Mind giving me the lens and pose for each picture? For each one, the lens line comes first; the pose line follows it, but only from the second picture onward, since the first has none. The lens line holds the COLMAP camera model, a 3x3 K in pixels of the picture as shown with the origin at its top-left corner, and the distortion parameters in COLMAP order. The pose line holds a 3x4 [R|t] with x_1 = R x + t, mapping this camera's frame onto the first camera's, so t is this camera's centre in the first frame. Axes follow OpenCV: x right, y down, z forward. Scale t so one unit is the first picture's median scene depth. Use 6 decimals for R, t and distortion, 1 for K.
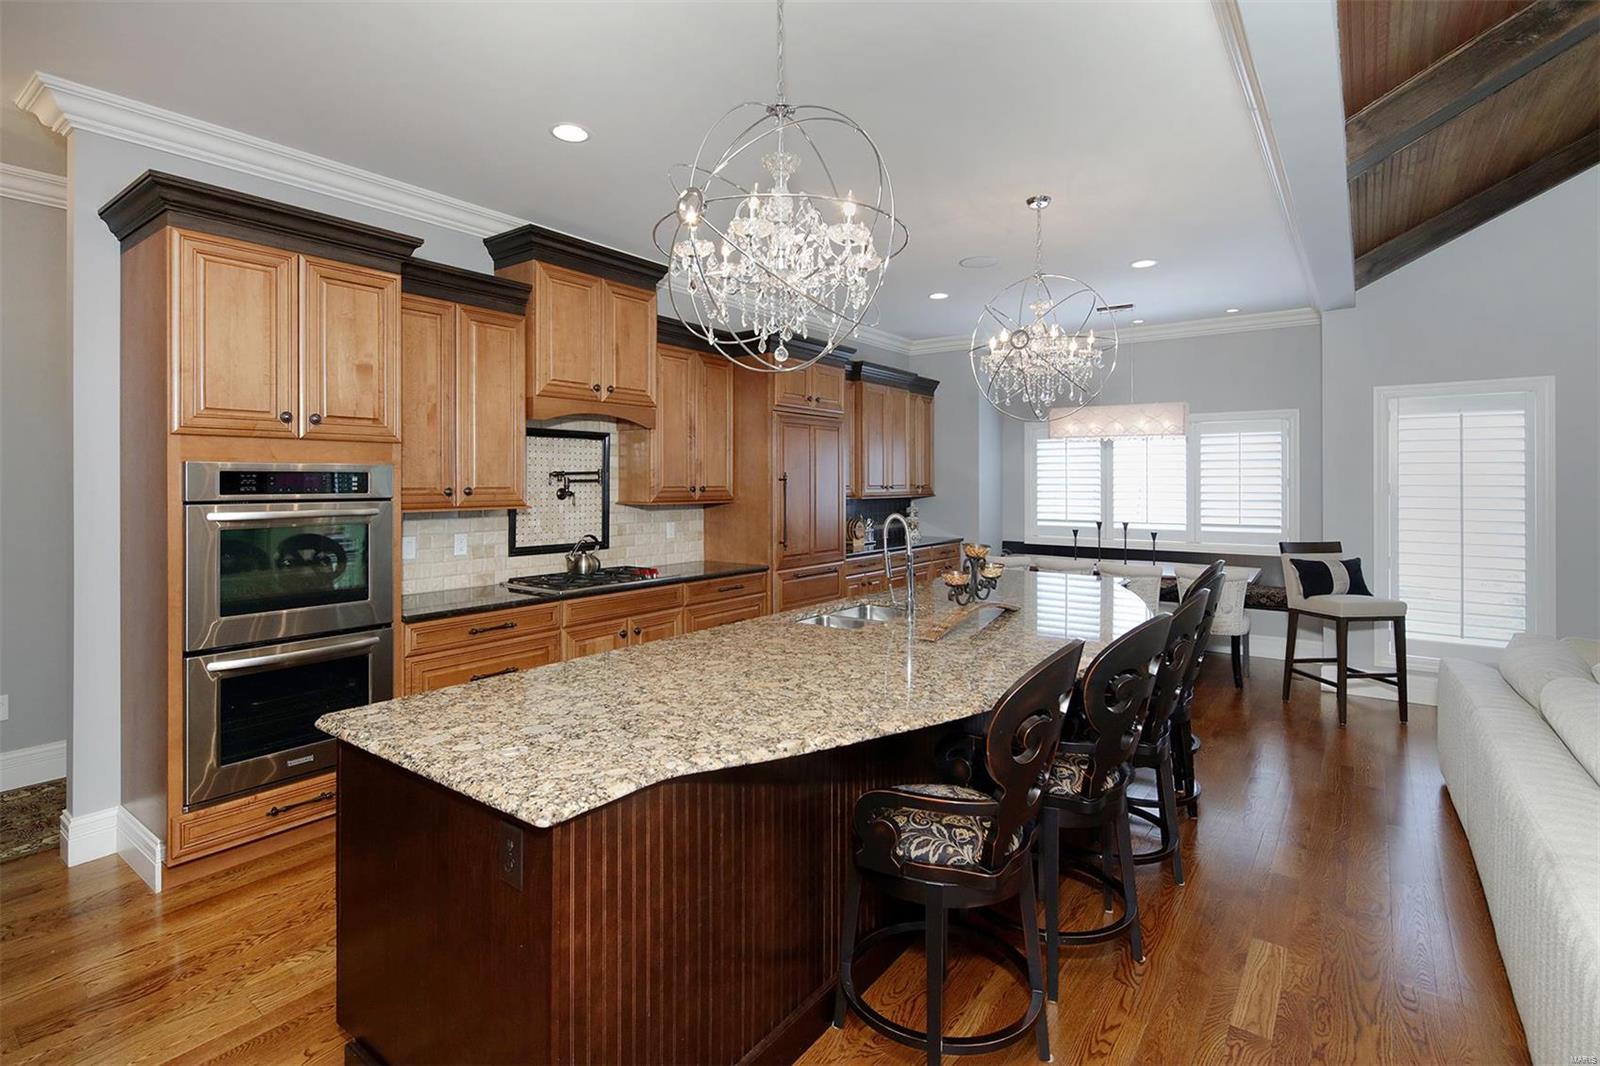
lens RADIAL K [[775.0, 0, 768.9], [0, 775.0, 492.4], [0, 0, 1]] dist [0.004618, 0.000477]
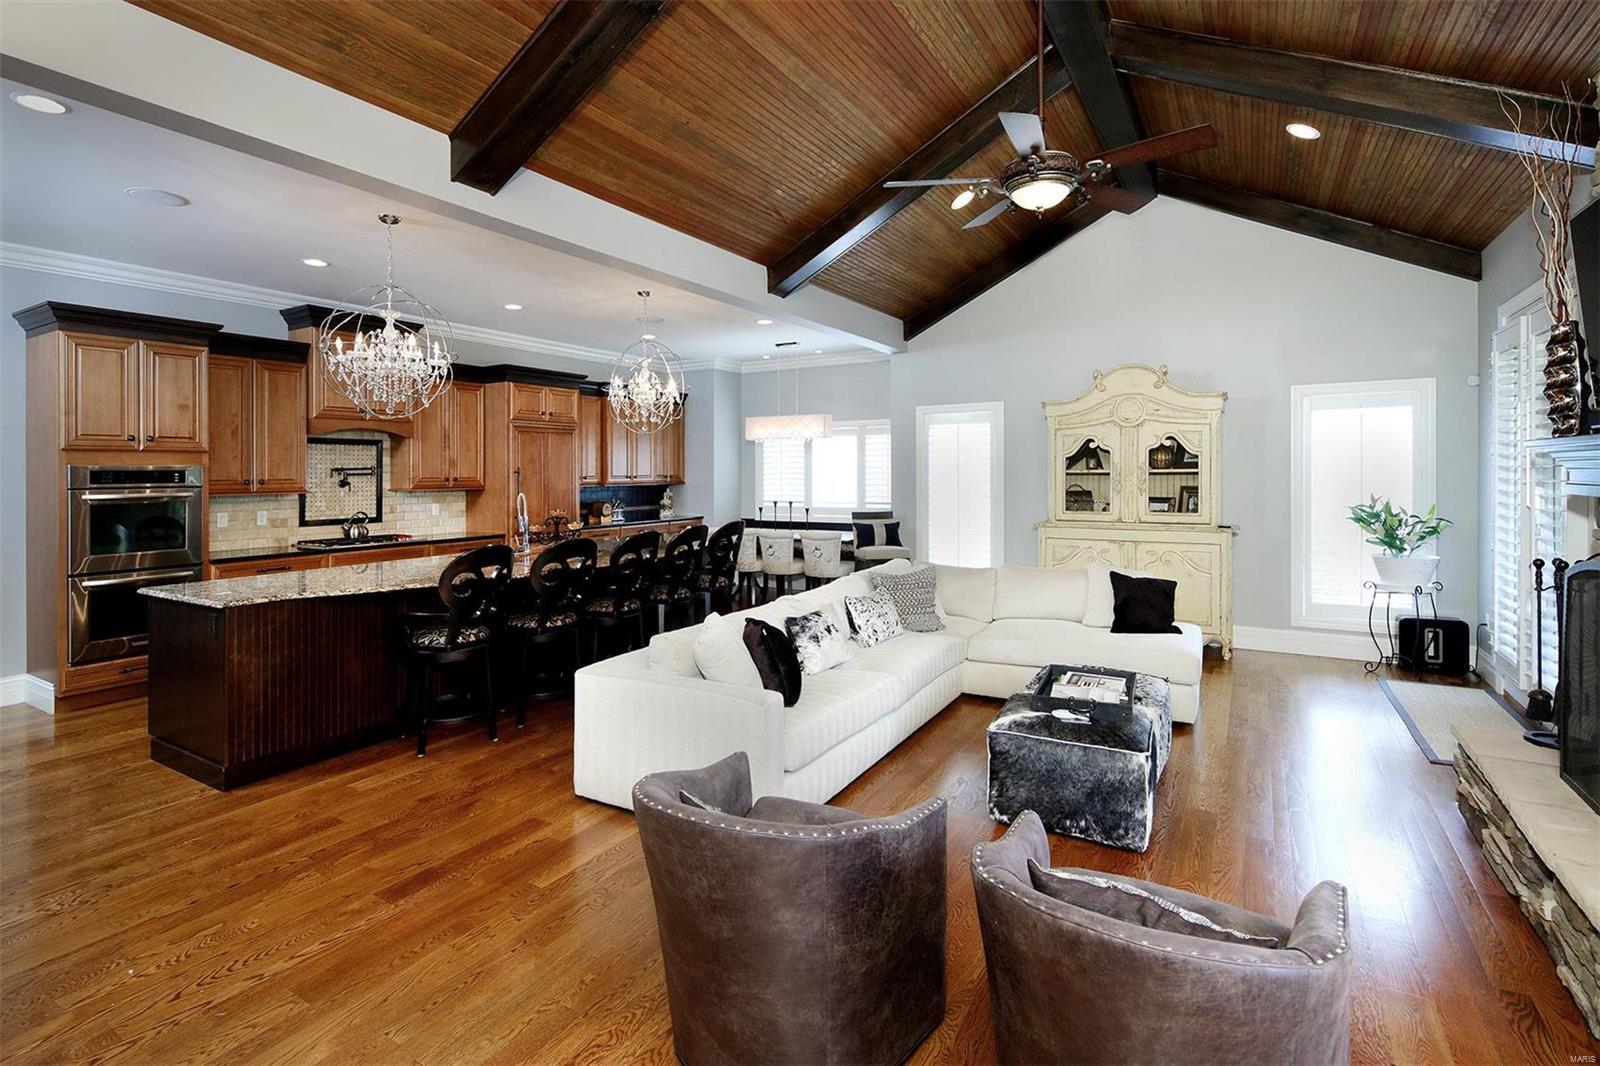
lens RADIAL K [[787.5, 0, 743.7], [0, 787.5, 473.2], [0, 0, 1]] dist [-0.004412, -0.000490]
pose [[0.996927, -0.008037, 0.077918, 0.390951], [0.009068, 0.999876, -0.012882, 0.008853], [-0.077805, 0.013549, 0.996877, -0.549842]]
